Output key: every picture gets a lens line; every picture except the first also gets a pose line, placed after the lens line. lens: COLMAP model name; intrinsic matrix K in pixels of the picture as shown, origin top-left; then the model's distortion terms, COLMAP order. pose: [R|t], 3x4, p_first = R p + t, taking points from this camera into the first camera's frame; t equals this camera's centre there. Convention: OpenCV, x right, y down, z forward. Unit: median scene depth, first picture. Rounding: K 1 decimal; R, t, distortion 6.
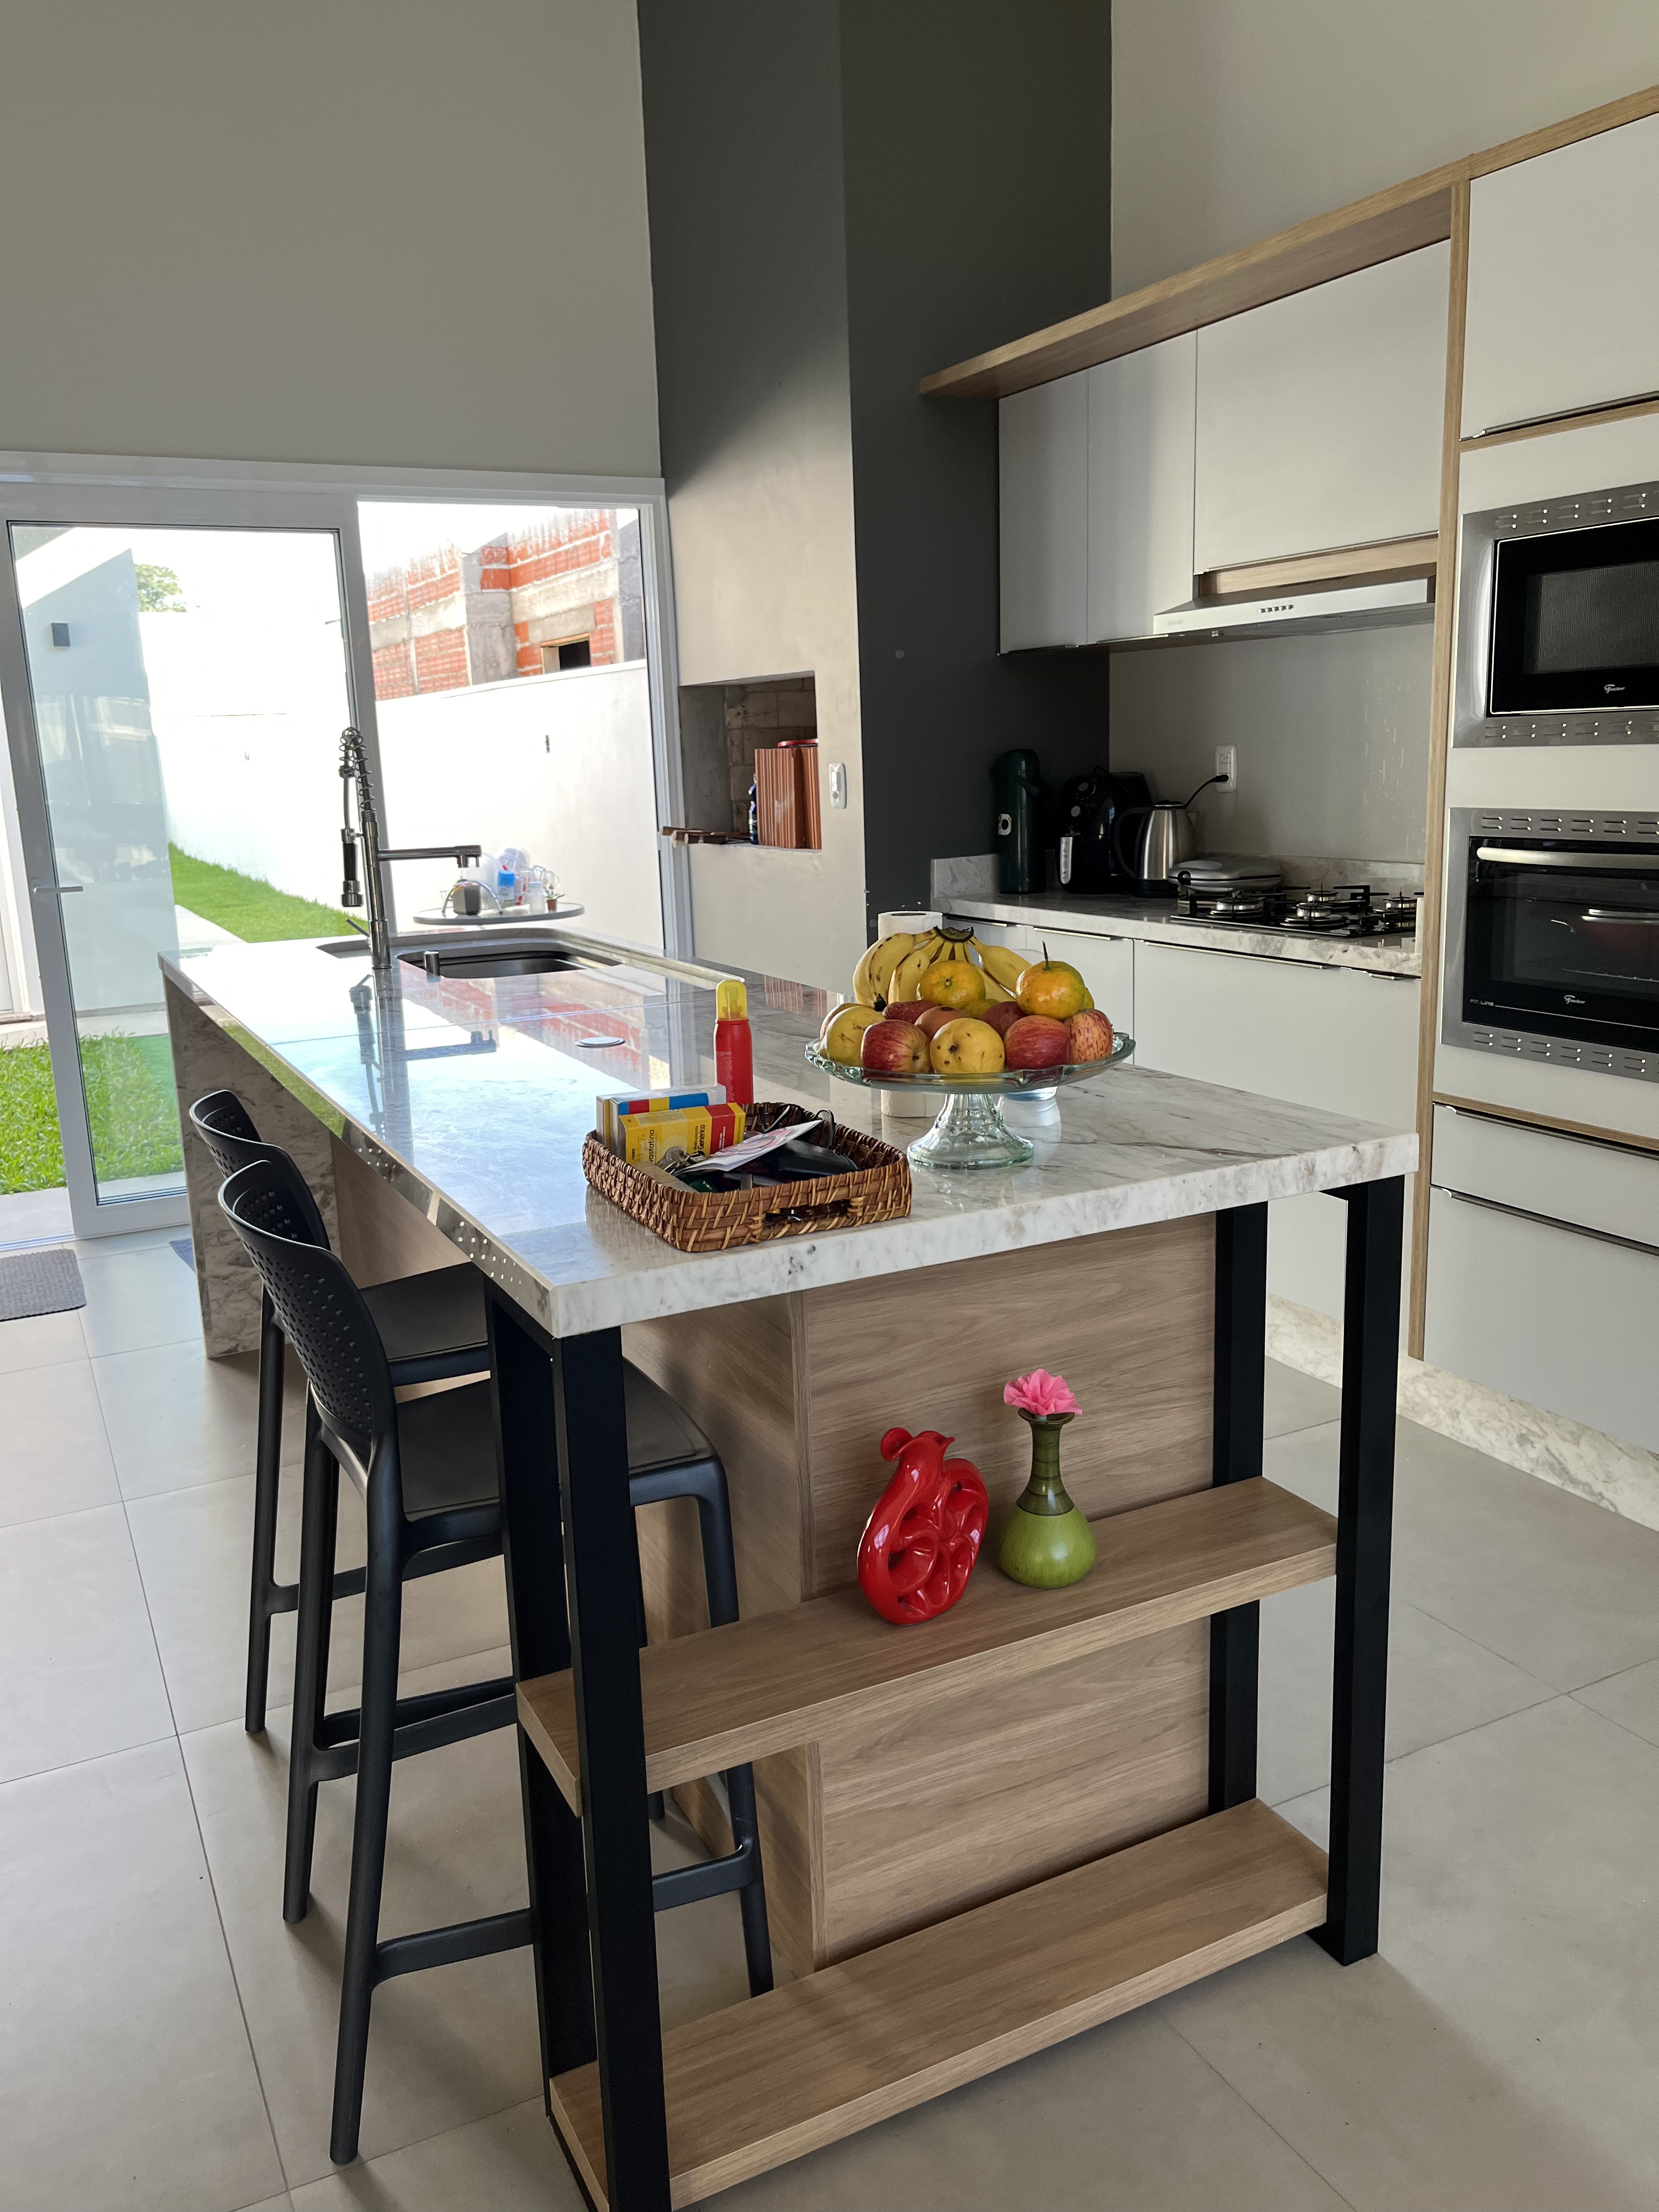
lens RADIAL K [[1694.5, 0, 824.2], [0, 1694.5, 1098.9], [0, 0, 1]] dist [0.054253, -0.067306]
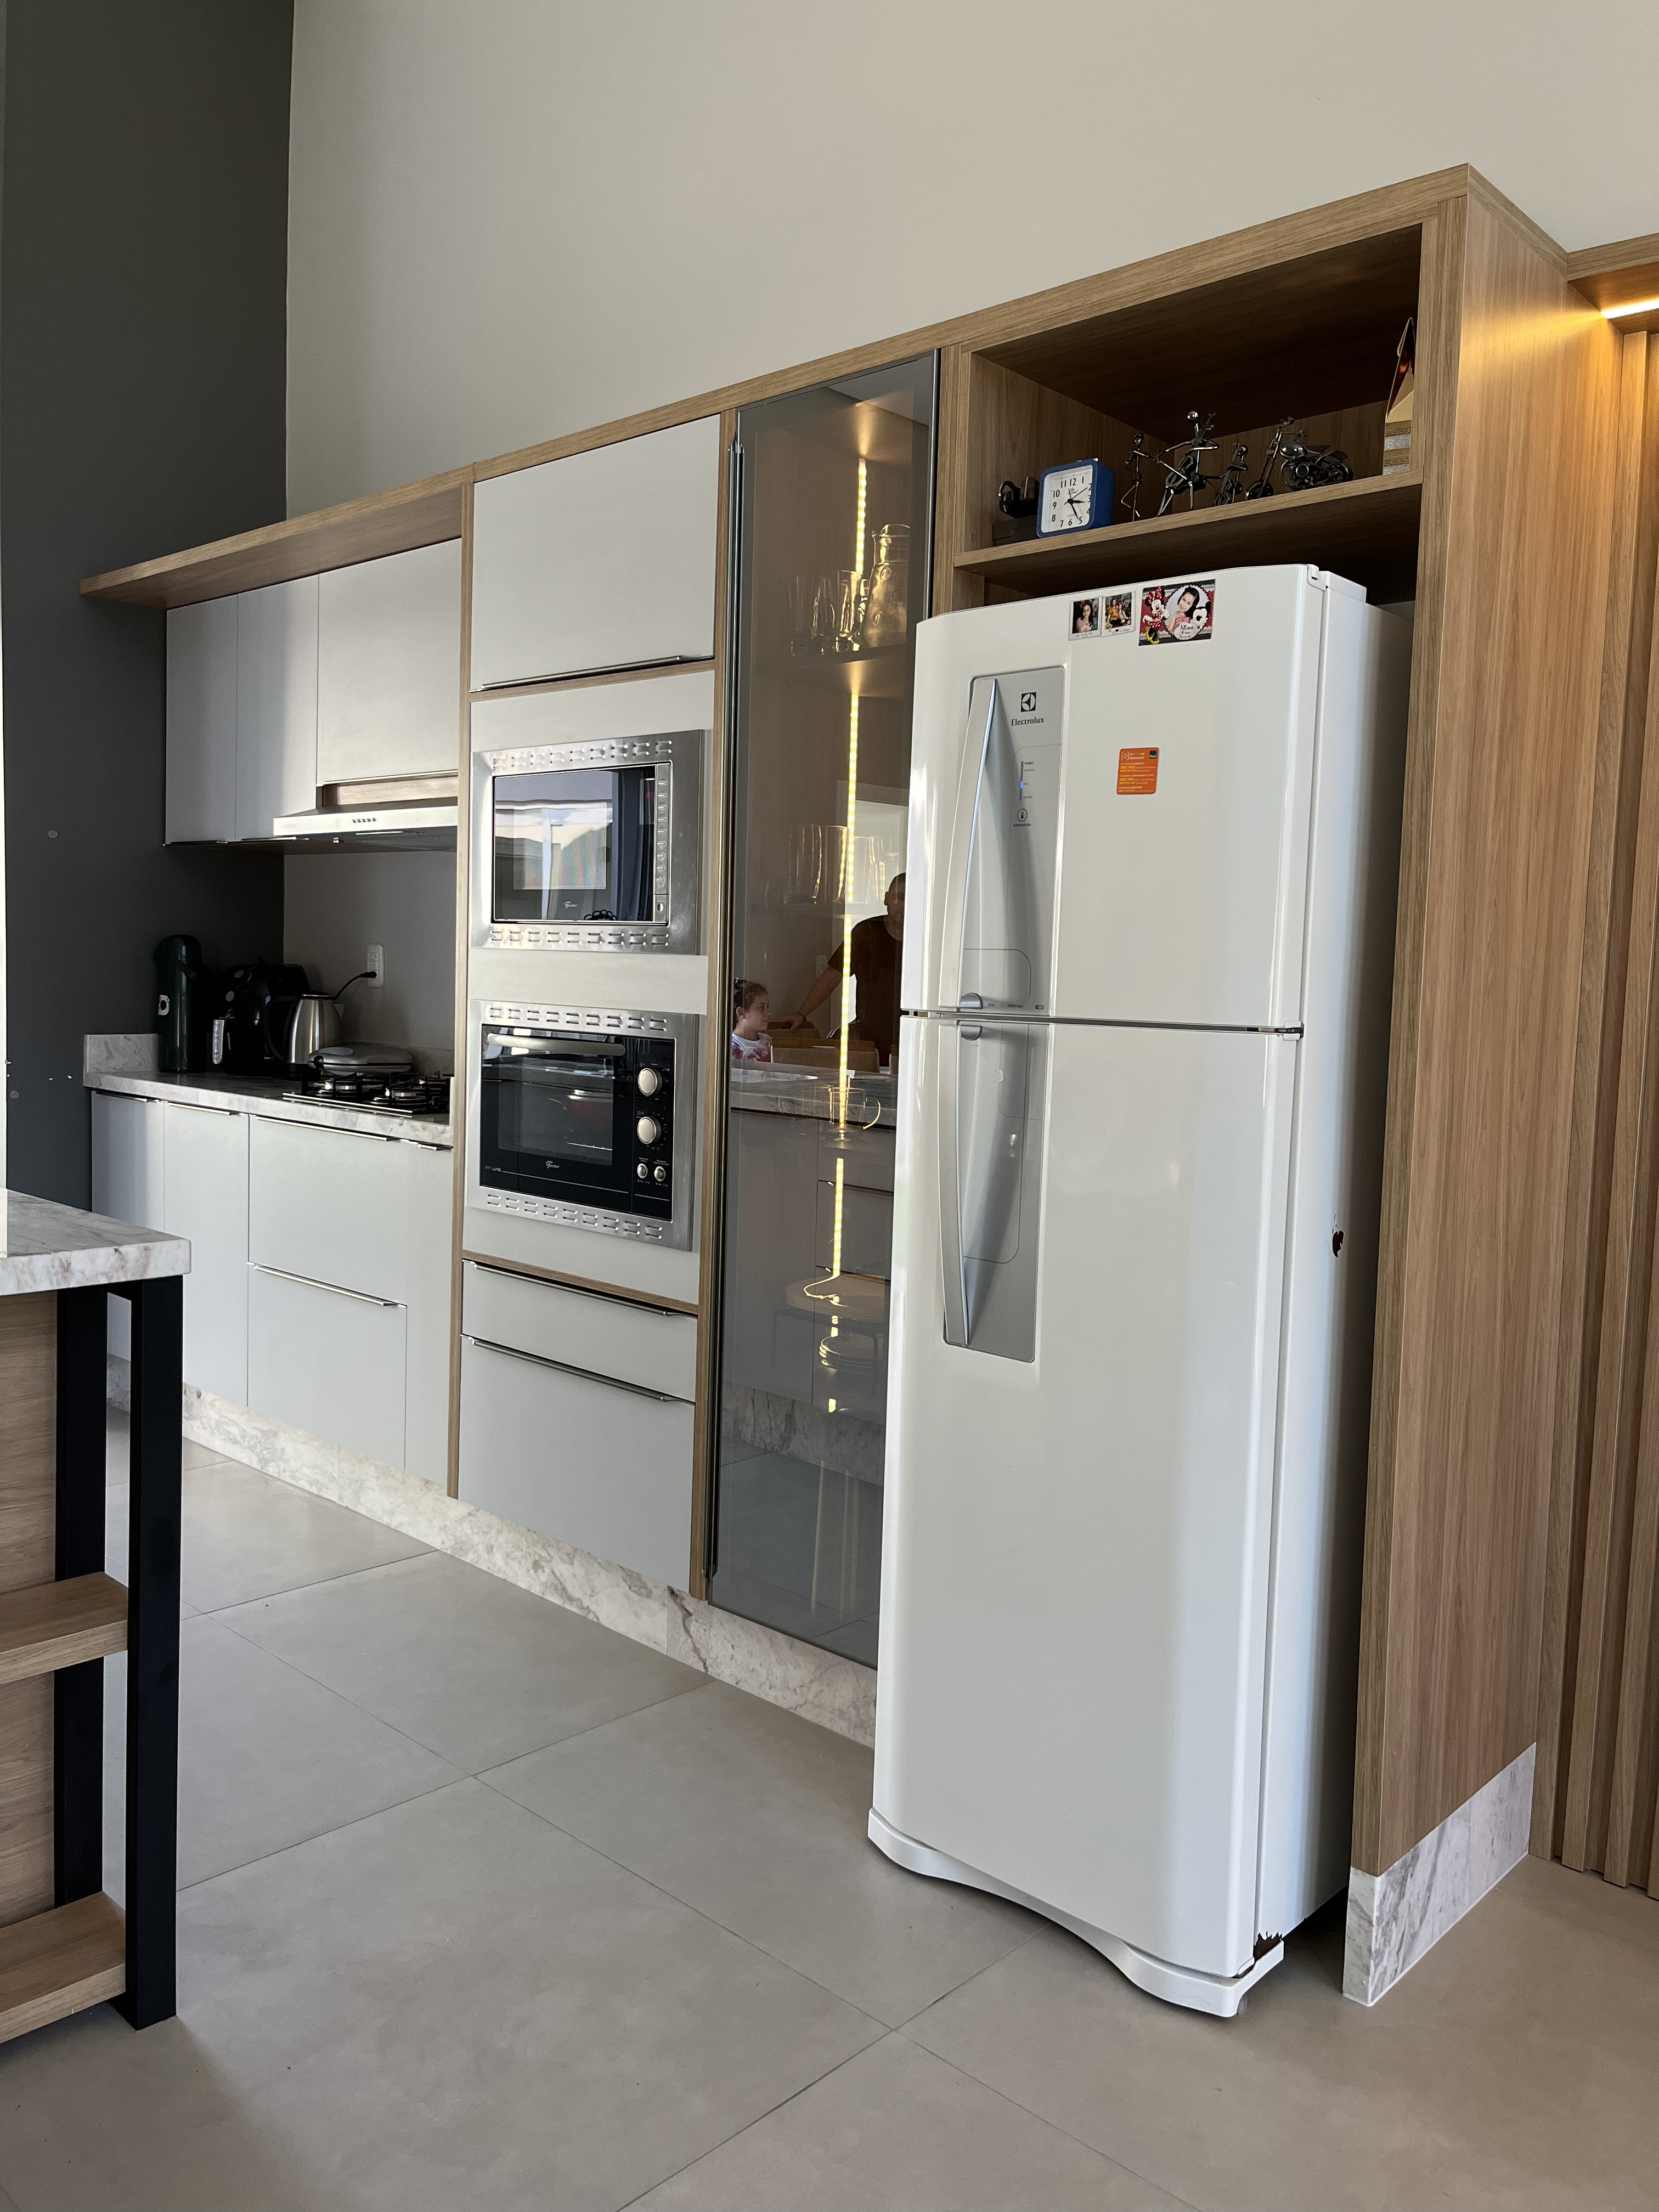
lens RADIAL K [[1694.5, 0, 824.2], [0, 1694.5, 1098.9], [0, 0, 1]] dist [0.054253, -0.067306]
pose [[0.939086, 0.040878, 0.341243, 0.192856], [0.003576, 0.991685, -0.128637, 0.041336], [-0.343664, 0.122022, 0.931131, -0.129859]]
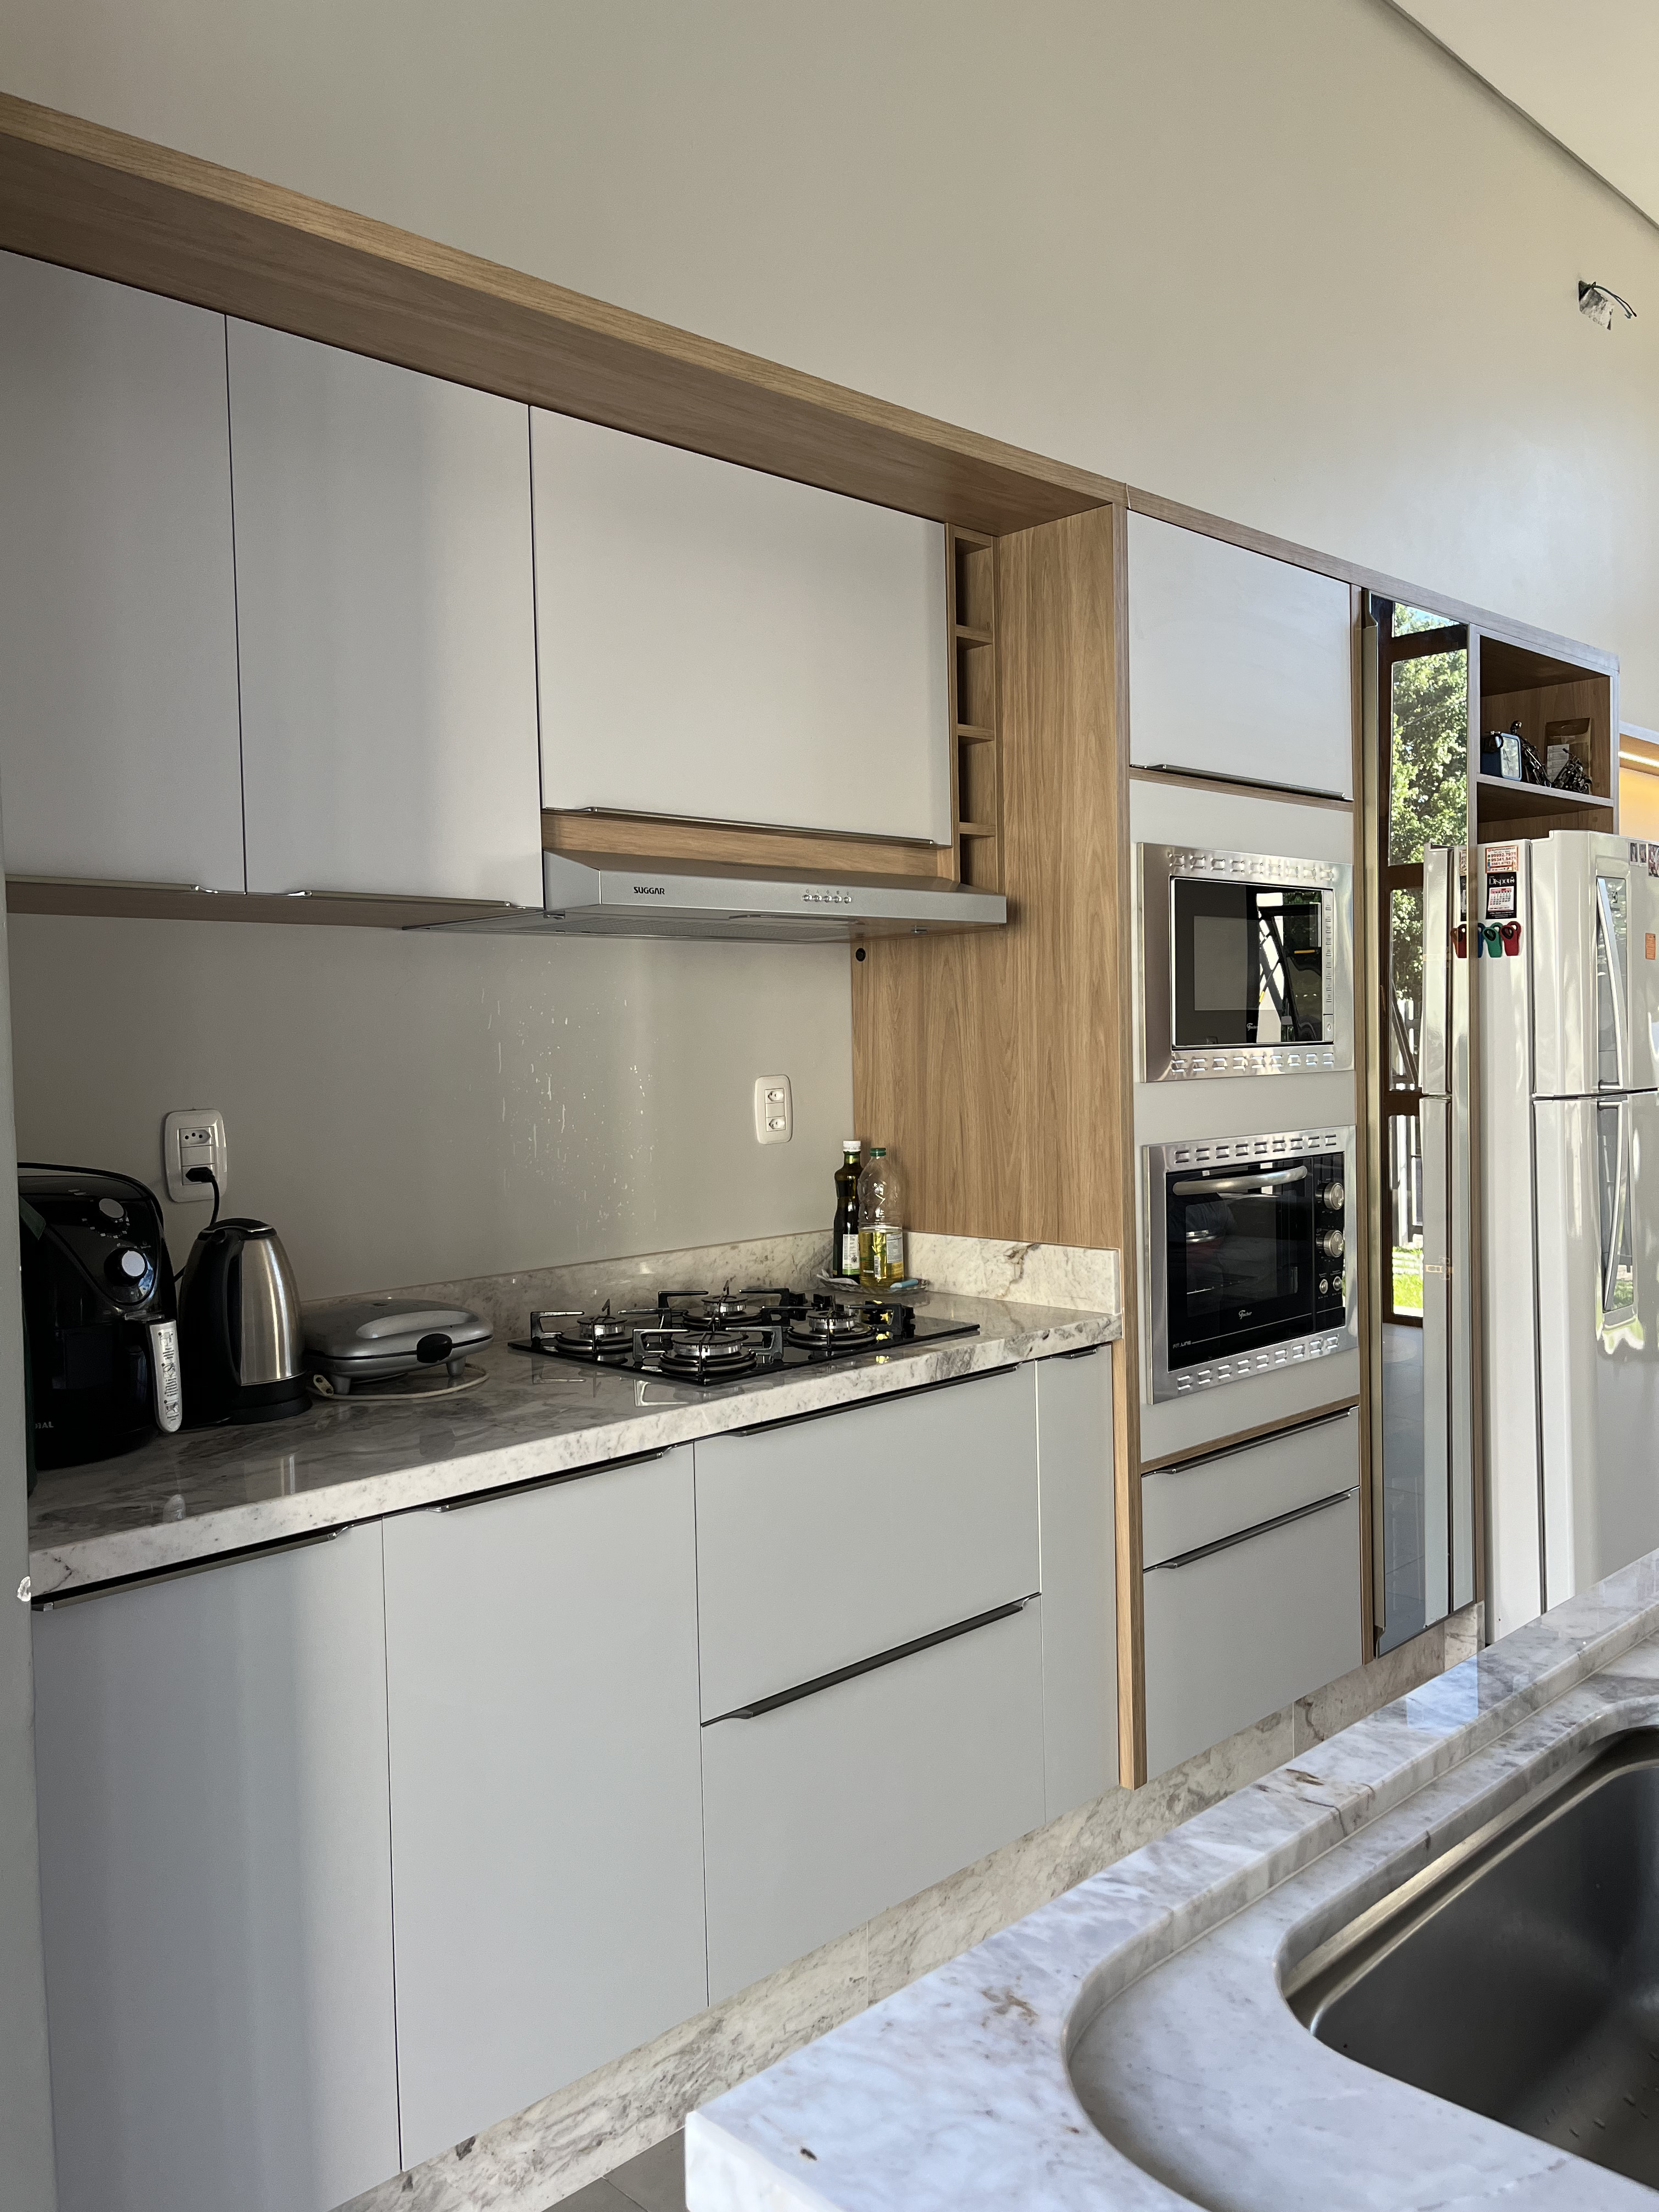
lens RADIAL K [[1694.5, 0, 824.2], [0, 1694.5, 1098.9], [0, 0, 1]] dist [0.054253, -0.067306]
pose [[-0.296771, 0.007465, 0.954919, -0.432839], [0.227620, 0.971701, 0.063144, -0.277479], [-0.927424, 0.236098, -0.290072, 1.346221]]
